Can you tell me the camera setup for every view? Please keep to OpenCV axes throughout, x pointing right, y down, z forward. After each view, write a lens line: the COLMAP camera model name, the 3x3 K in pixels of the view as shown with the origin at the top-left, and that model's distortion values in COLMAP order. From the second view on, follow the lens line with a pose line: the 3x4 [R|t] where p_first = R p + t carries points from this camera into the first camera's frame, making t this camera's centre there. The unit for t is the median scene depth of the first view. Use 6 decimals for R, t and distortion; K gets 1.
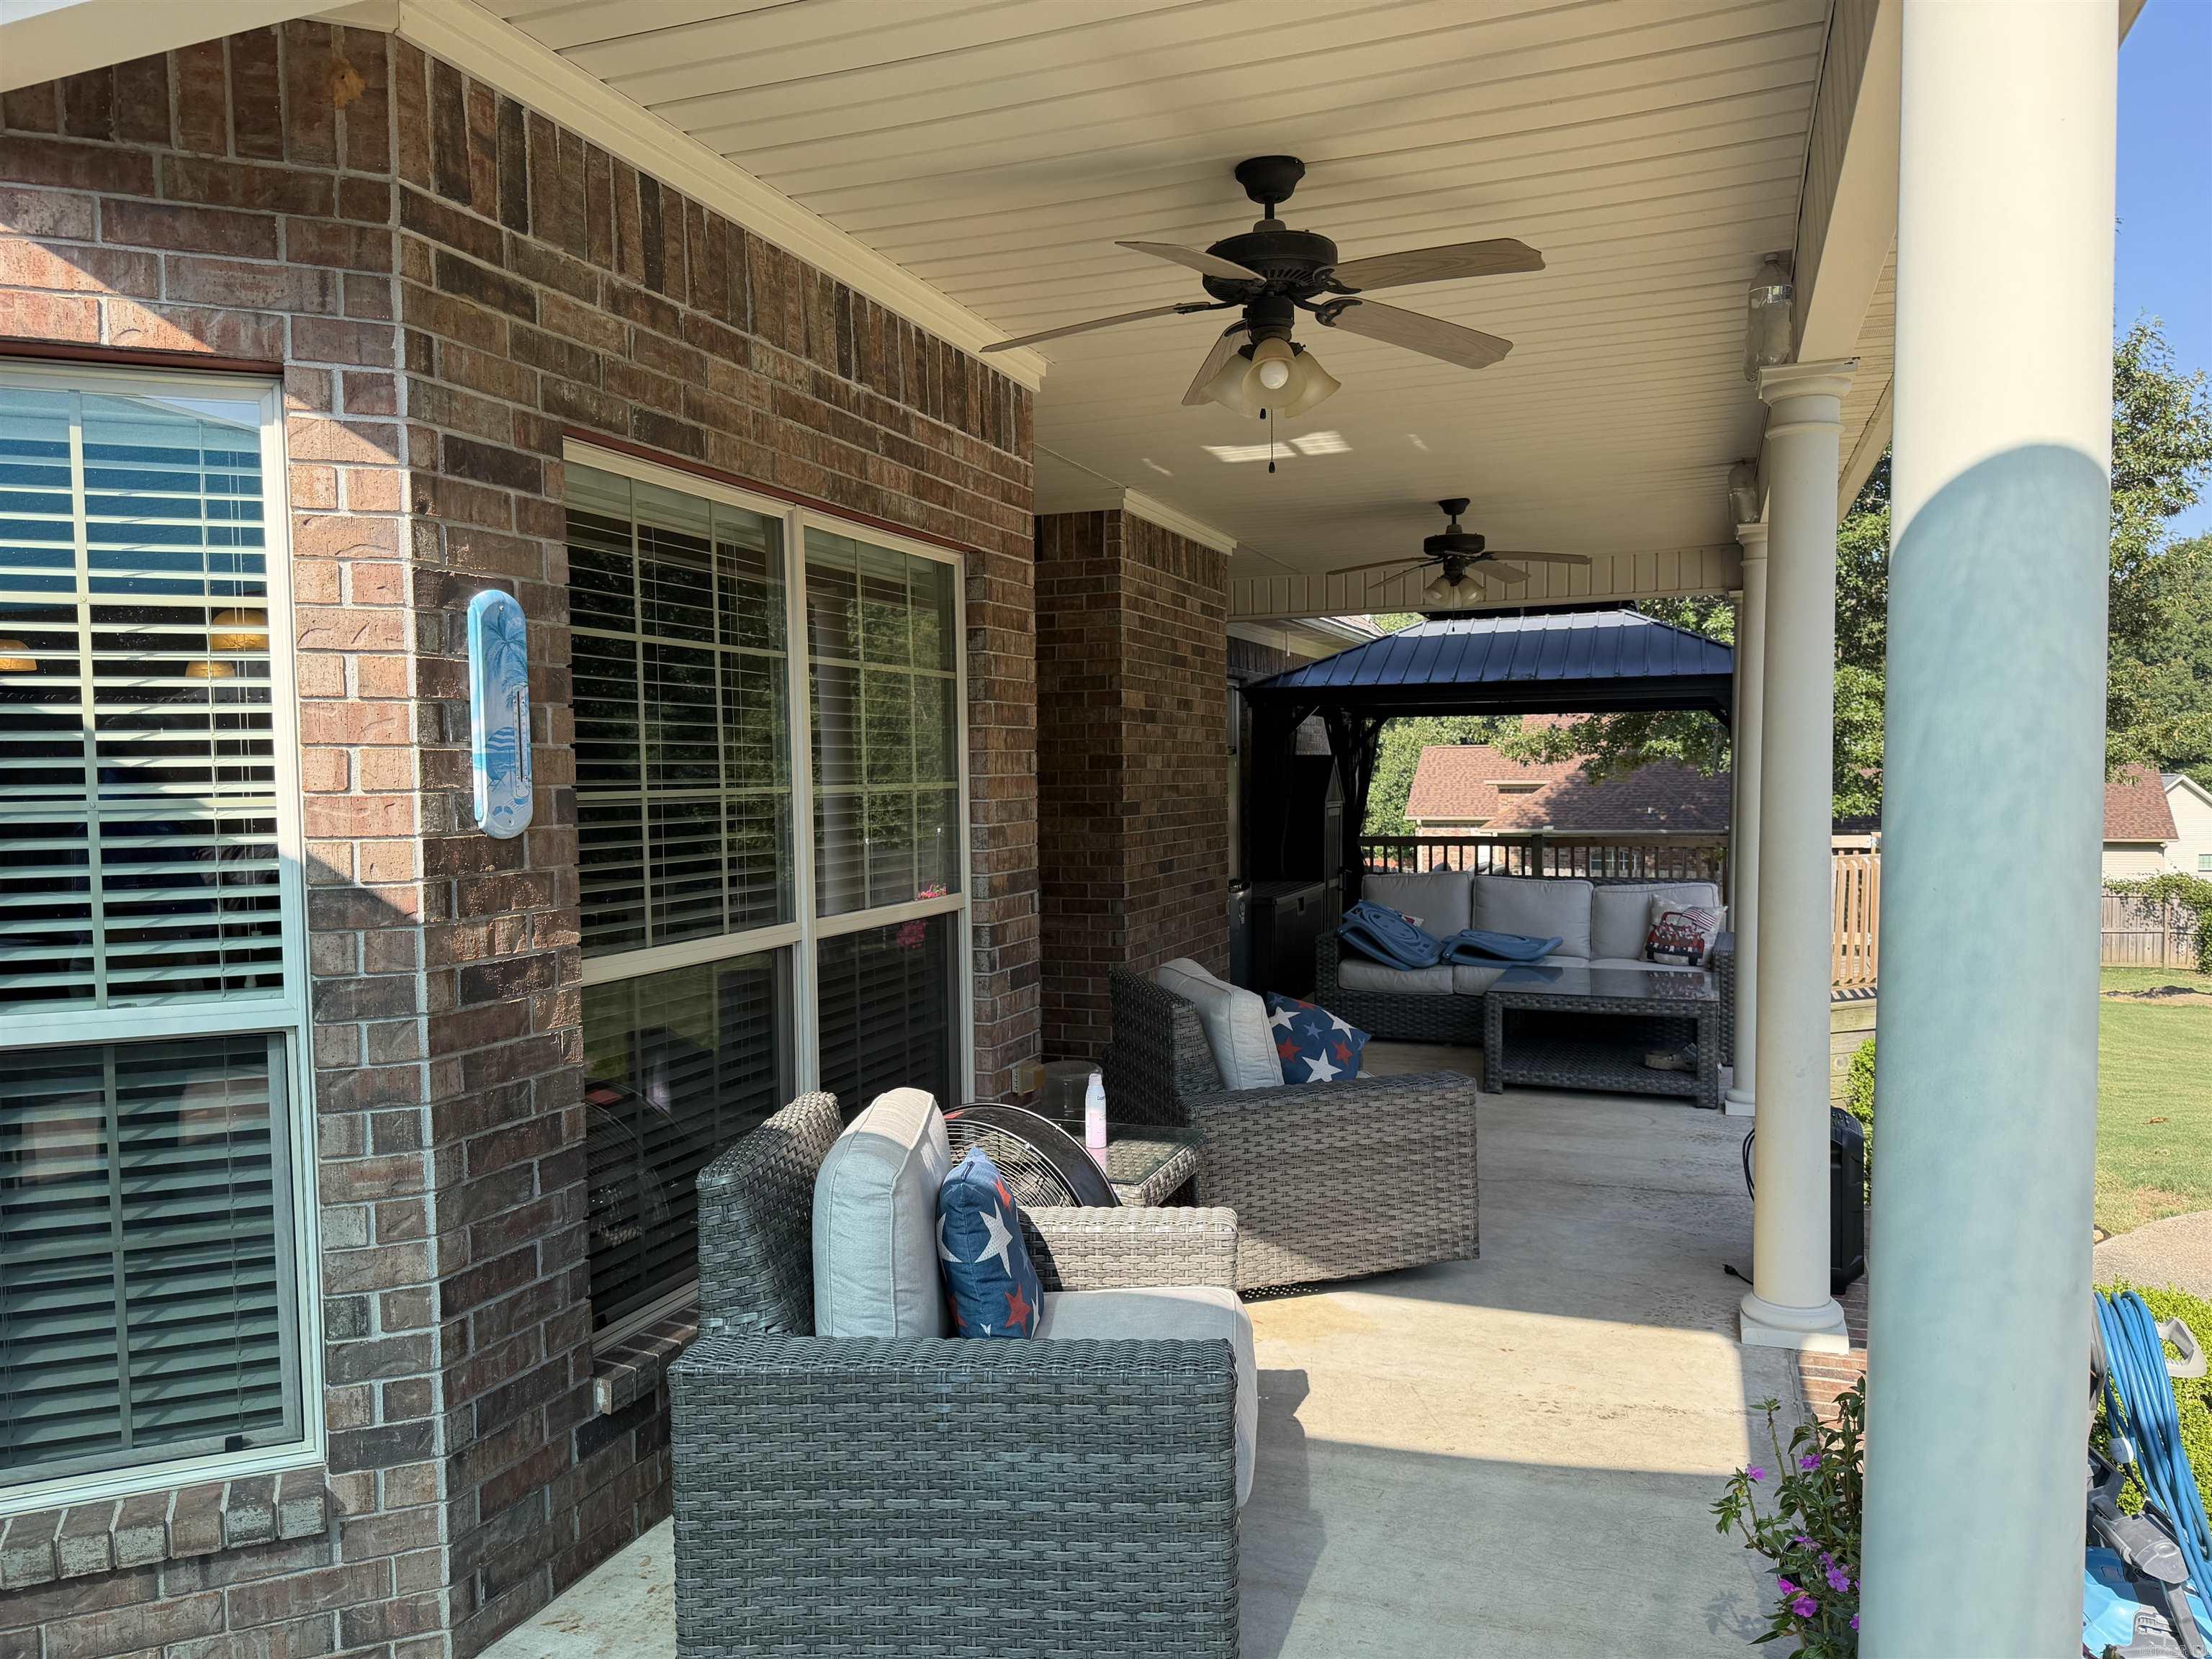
lens RADIAL K [[1558.1, 0, 1112.3], [0, 1558.1, 835.6], [0, 0, 1]] dist [0.150945, -0.190320]
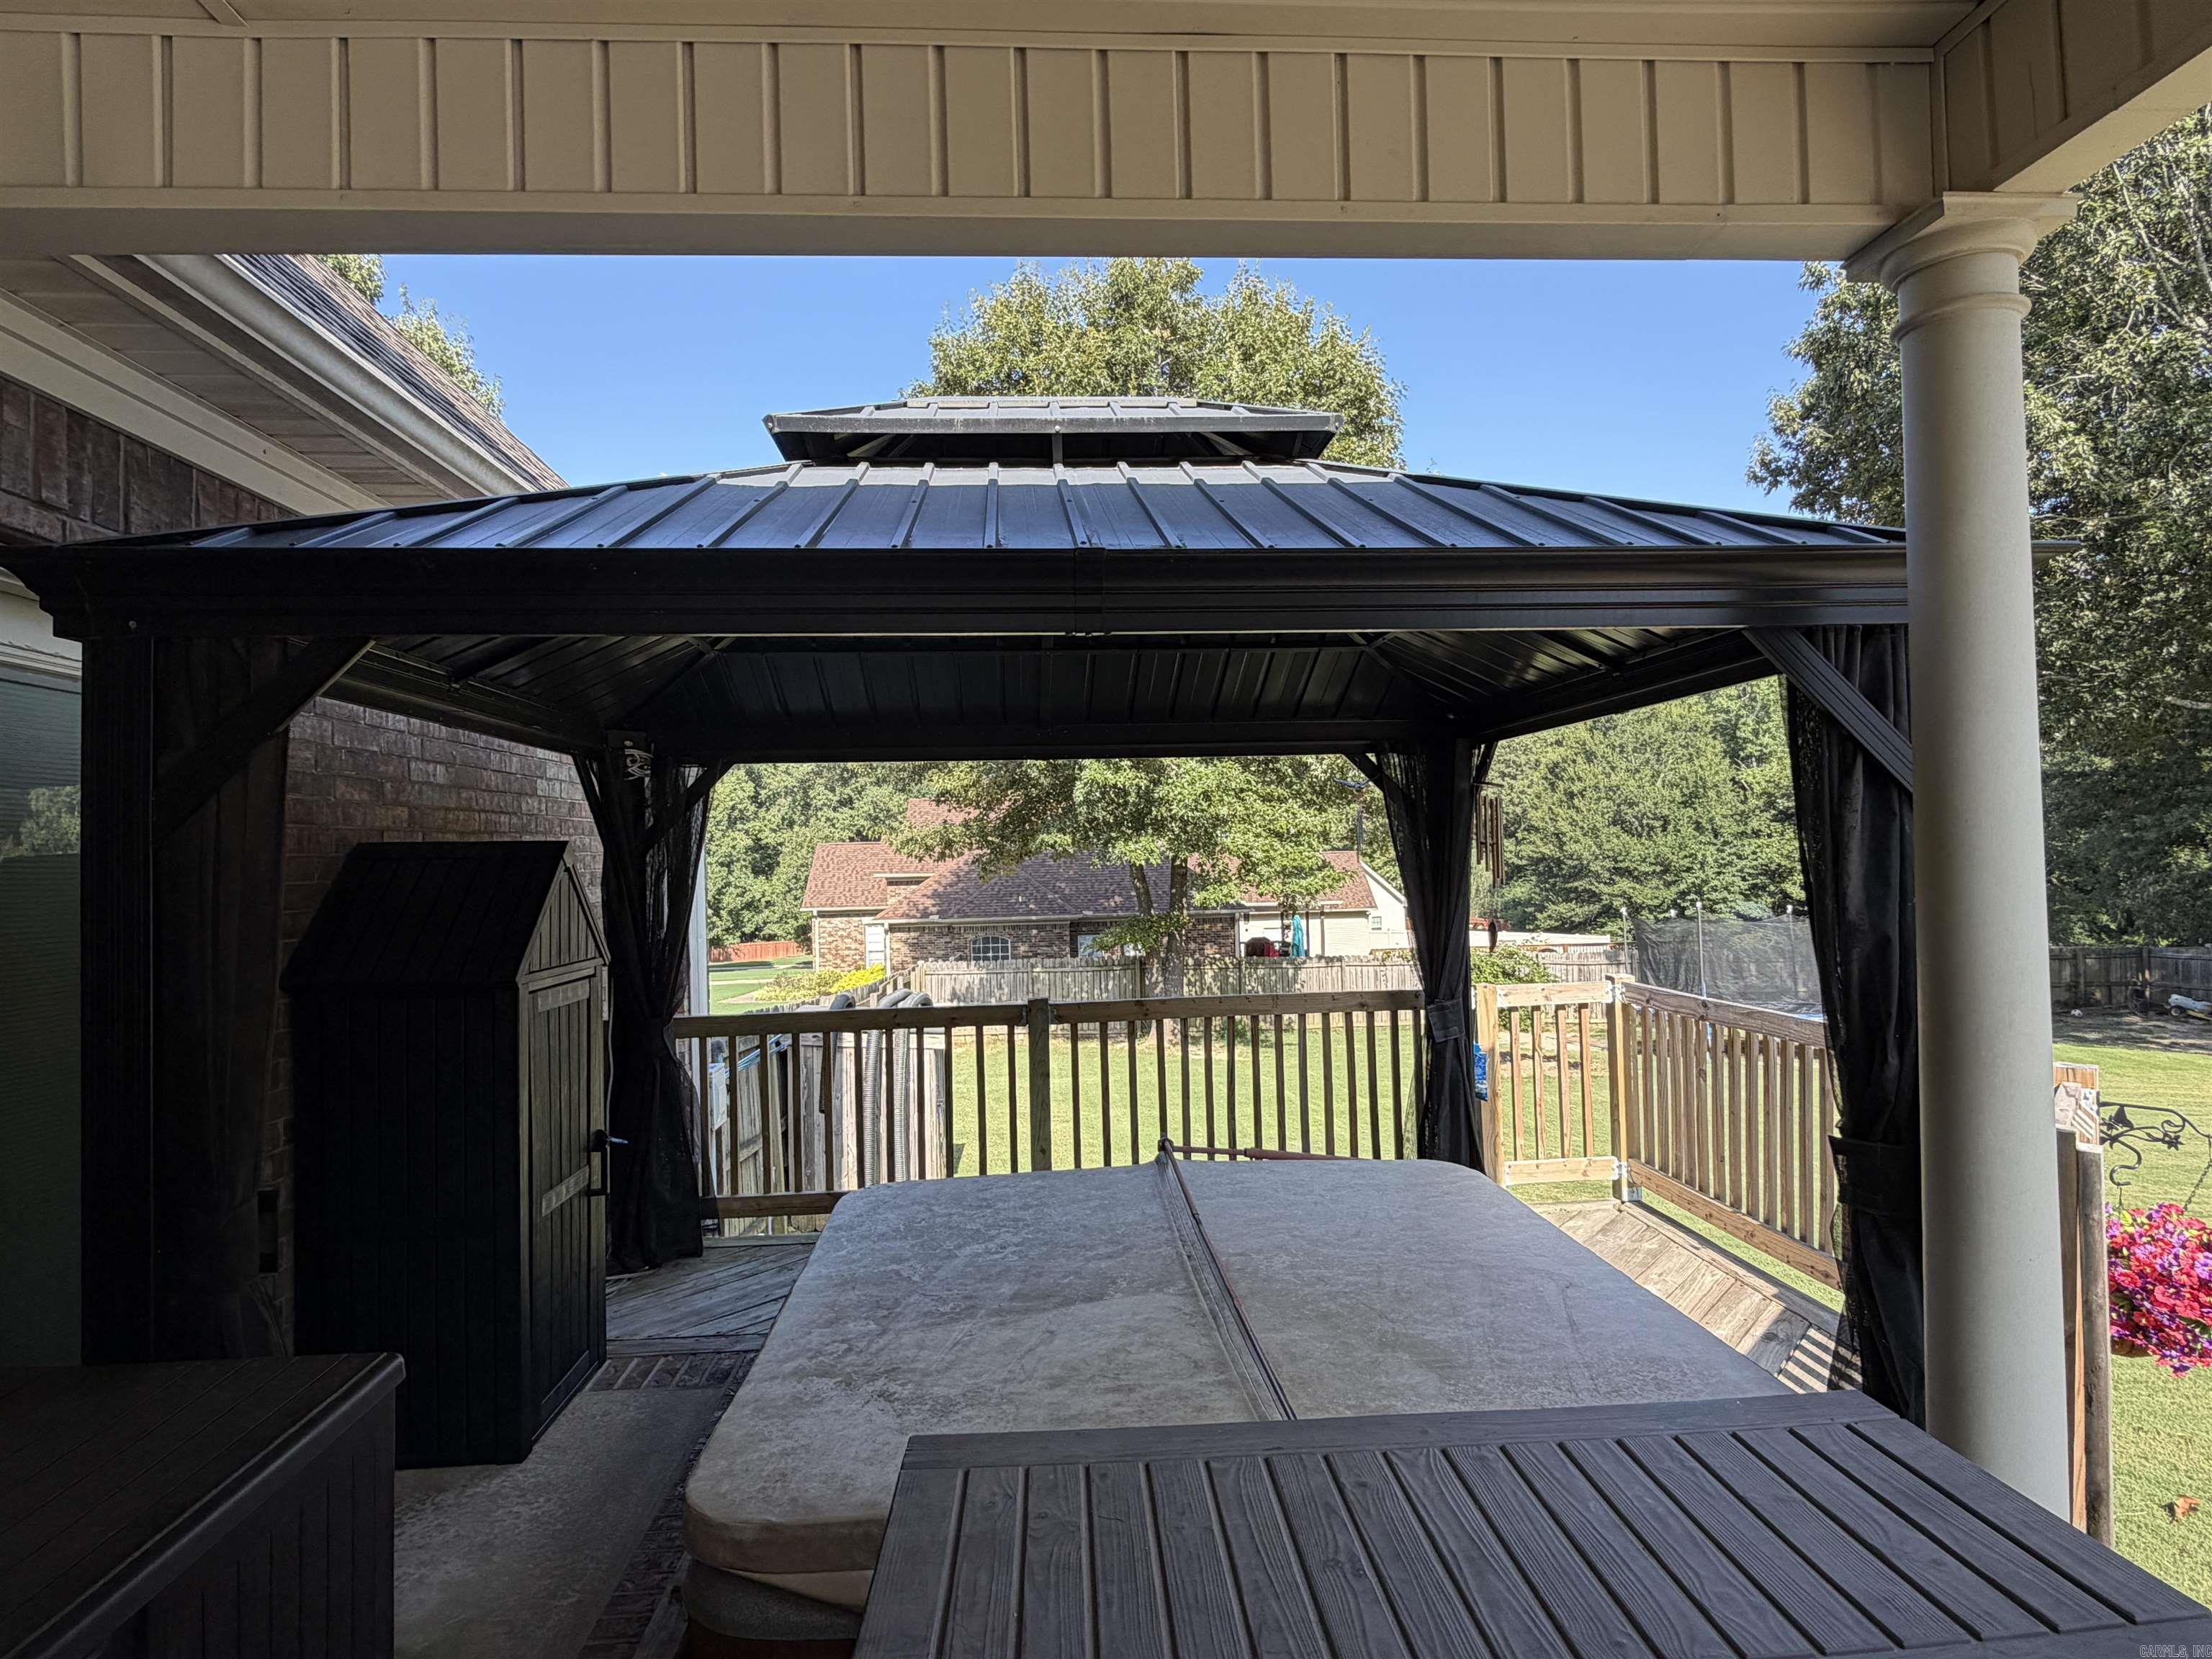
lens RADIAL K [[1209.4, 0, 1102.9], [0, 1209.4, 823.8], [0, 0, 1]] dist [-0.000628, 0.000703]
pose [[0.911397, -0.003957, 0.411509, 0.051591], [0.035173, 0.997044, -0.068313, -0.011653], [-0.410022, 0.076735, 0.908842, 0.252596]]
